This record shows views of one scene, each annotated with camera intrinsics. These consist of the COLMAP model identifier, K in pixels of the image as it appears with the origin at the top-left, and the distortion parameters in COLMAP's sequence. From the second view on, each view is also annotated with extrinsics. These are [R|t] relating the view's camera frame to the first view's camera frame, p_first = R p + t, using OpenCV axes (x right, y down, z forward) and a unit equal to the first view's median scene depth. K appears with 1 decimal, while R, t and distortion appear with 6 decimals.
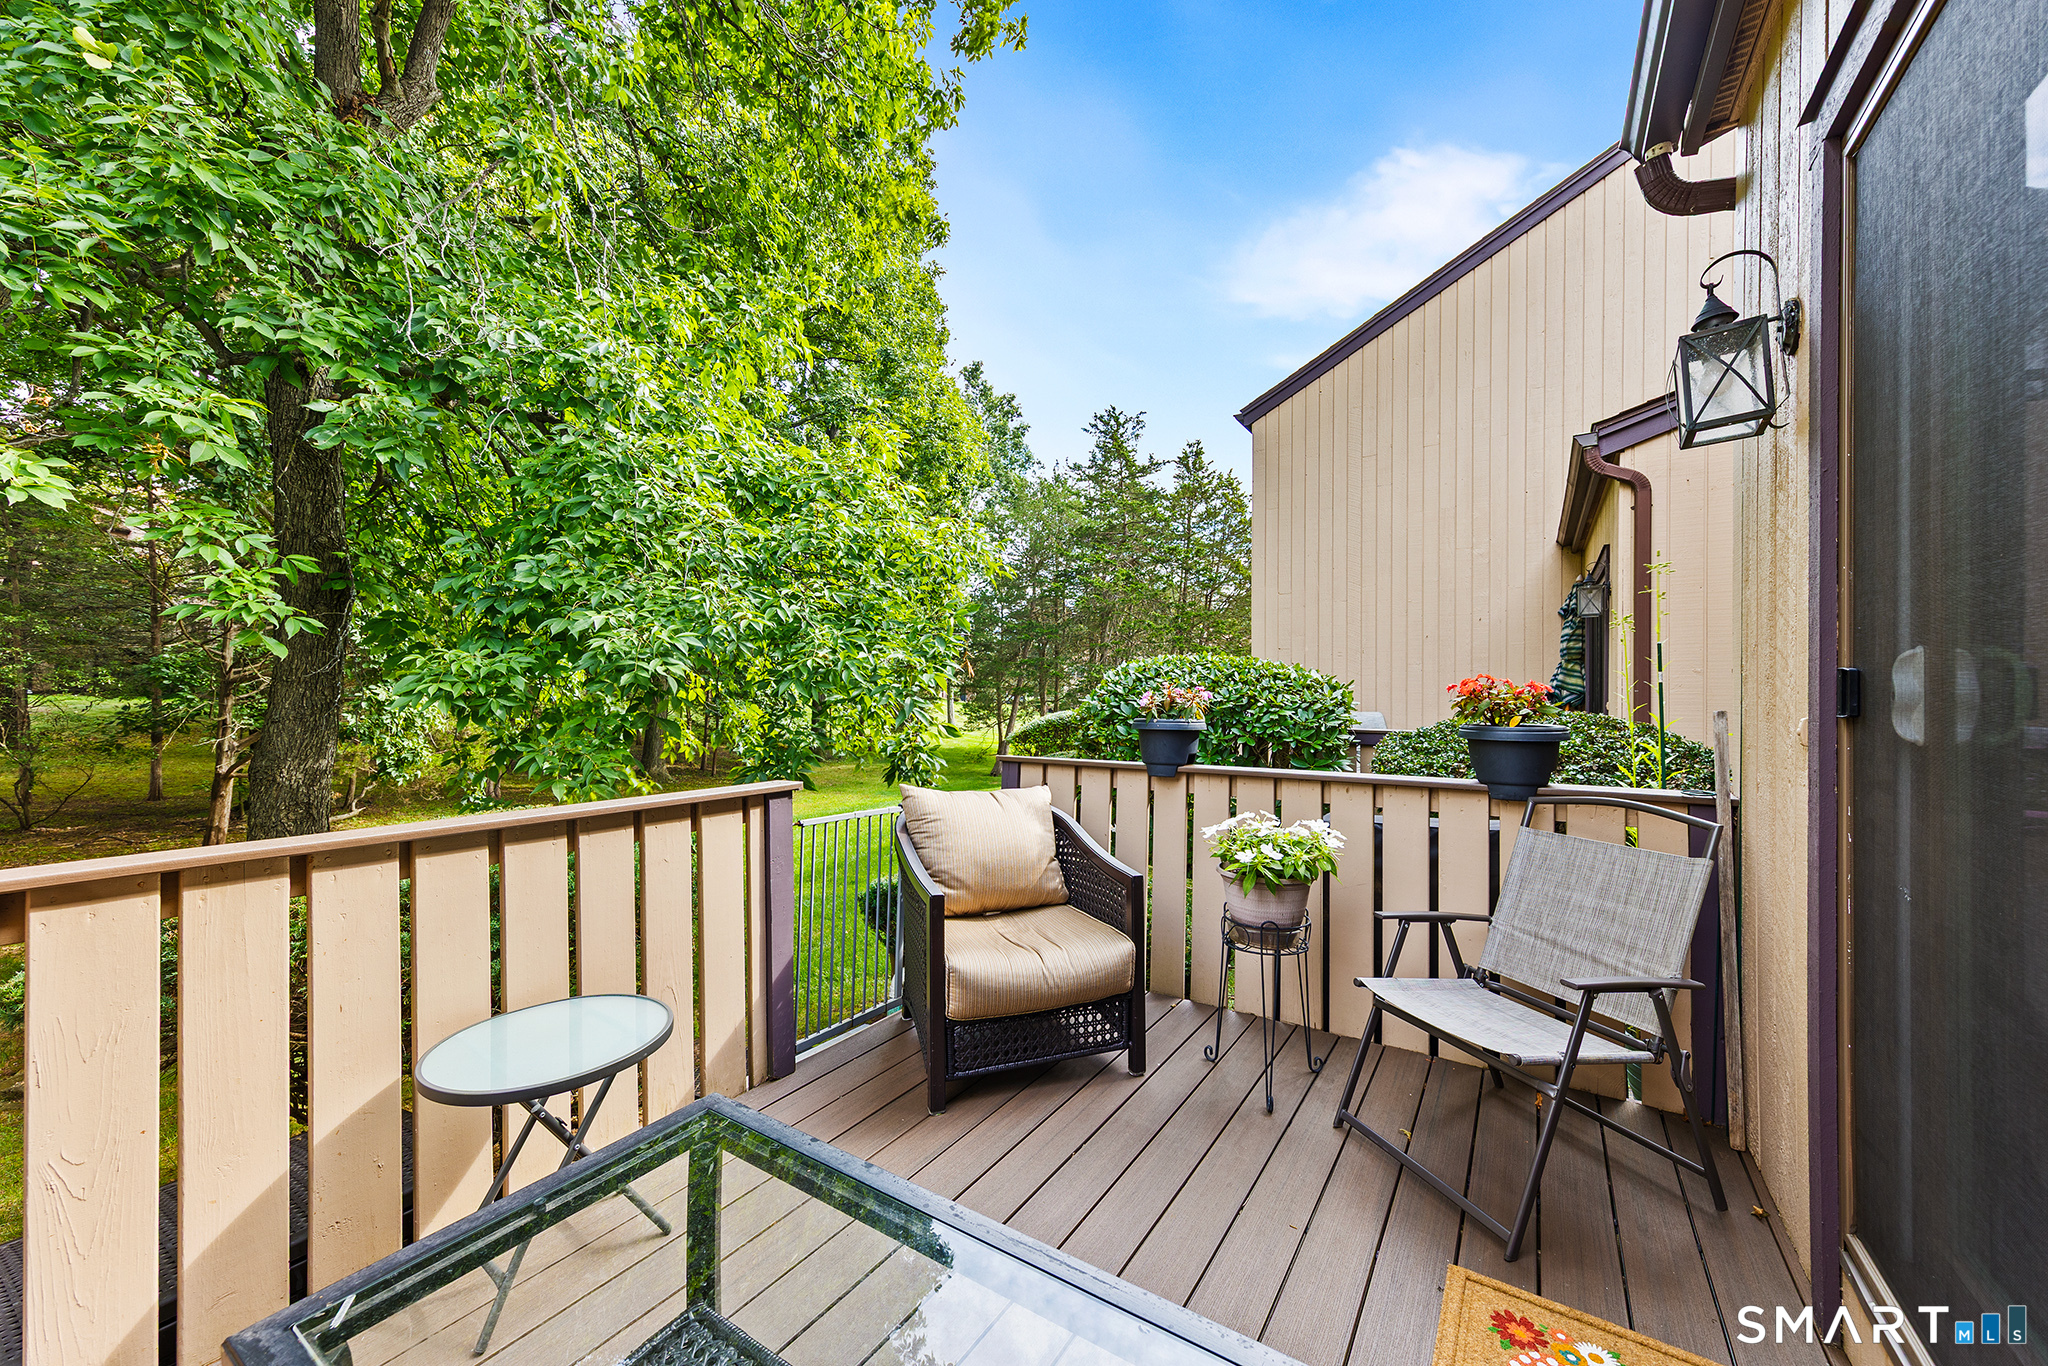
lens RADIAL K [[751.8, 0, 1039.6], [0, 751.8, 691.2], [0, 0, 1]] dist [0.000700, -0.000111]
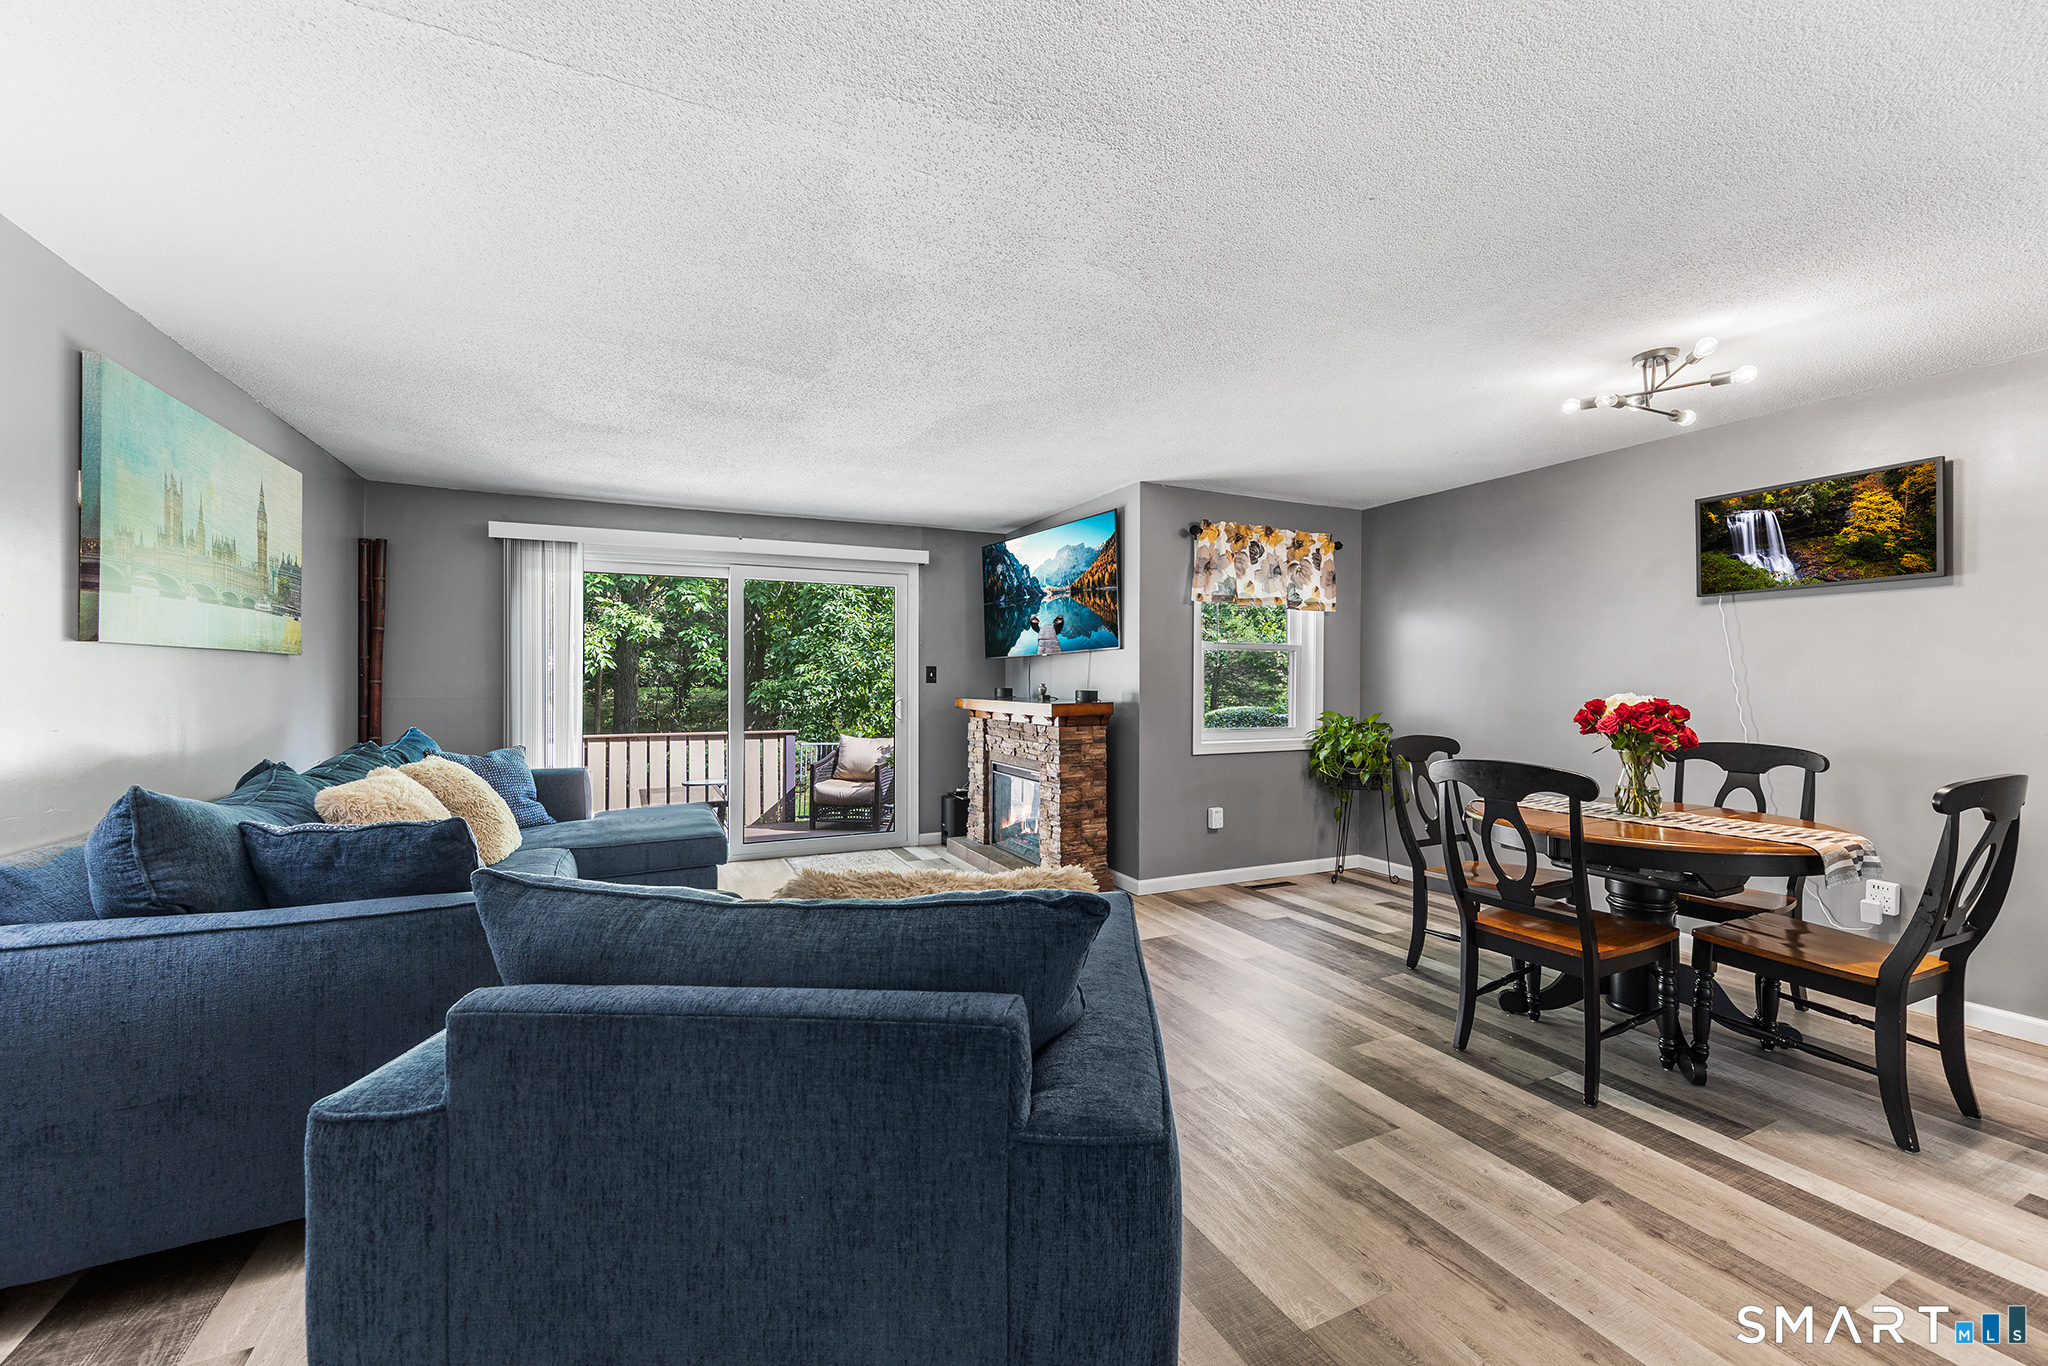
lens RADIAL K [[796.2, 0, 1025.6], [0, 796.2, 685.6], [0, 0, 1]] dist [0.004408, -0.001132]
pose [[0.854813, 0.002130, -0.518931, 2.030377], [-0.000190, 0.999993, 0.003791, -0.071049], [0.518936, -0.003142, 0.854808, -1.228978]]
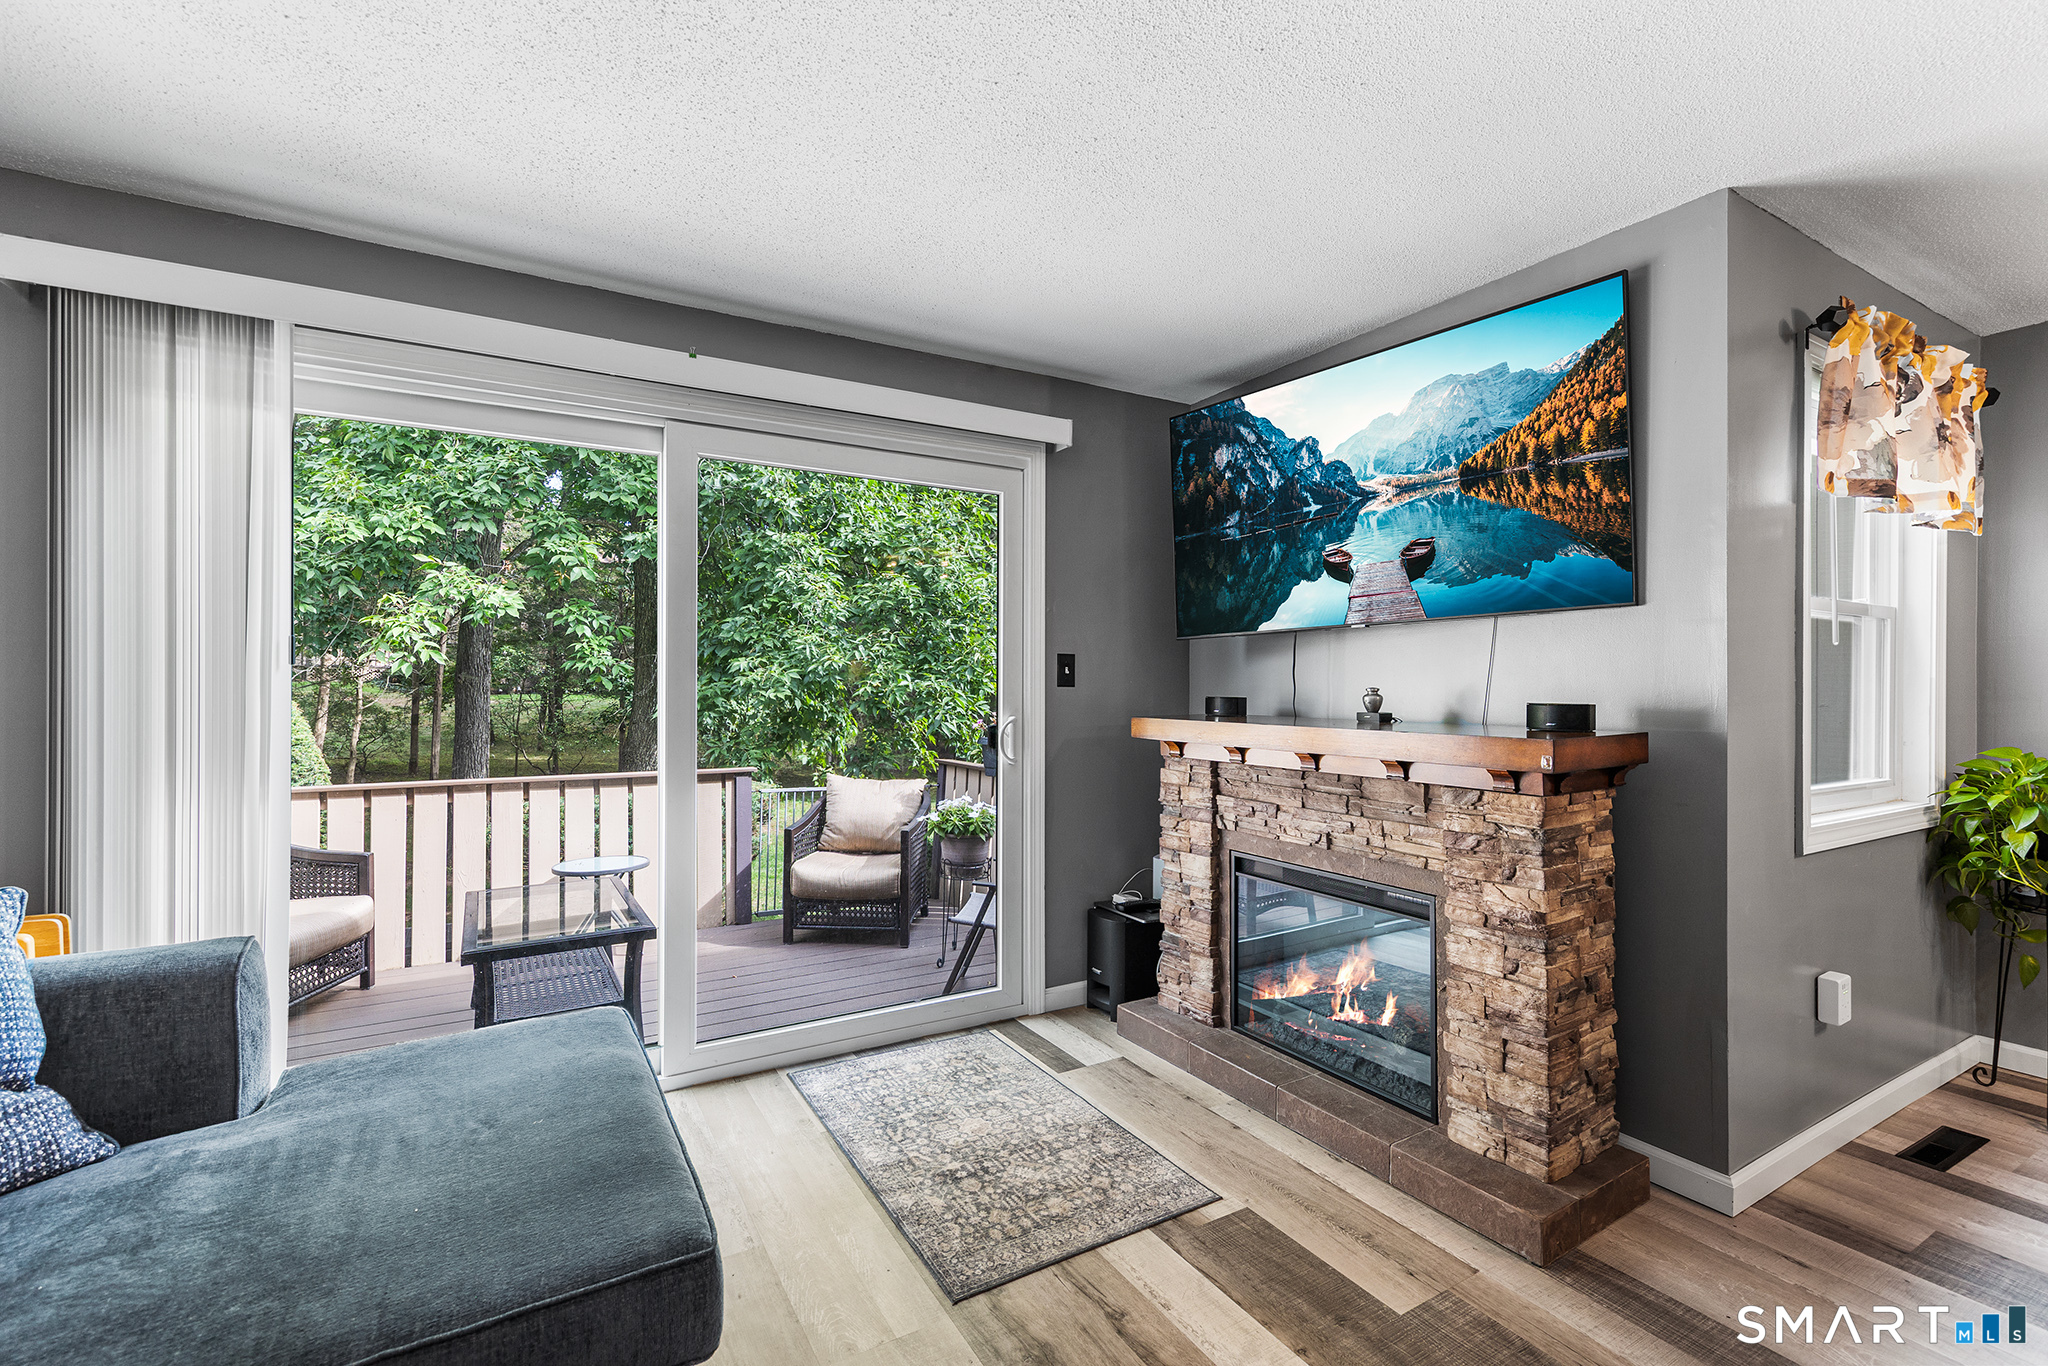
lens RADIAL K [[902.7, 0, 1032.4], [0, 902.7, 689.5], [0, 0, 1]] dist [0.006190, -0.001512]
pose [[0.893791, -0.001176, -0.448483, 1.178087], [0.002770, 0.999992, 0.002897, -0.070324], [0.448476, -0.003831, 0.893787, -0.620275]]
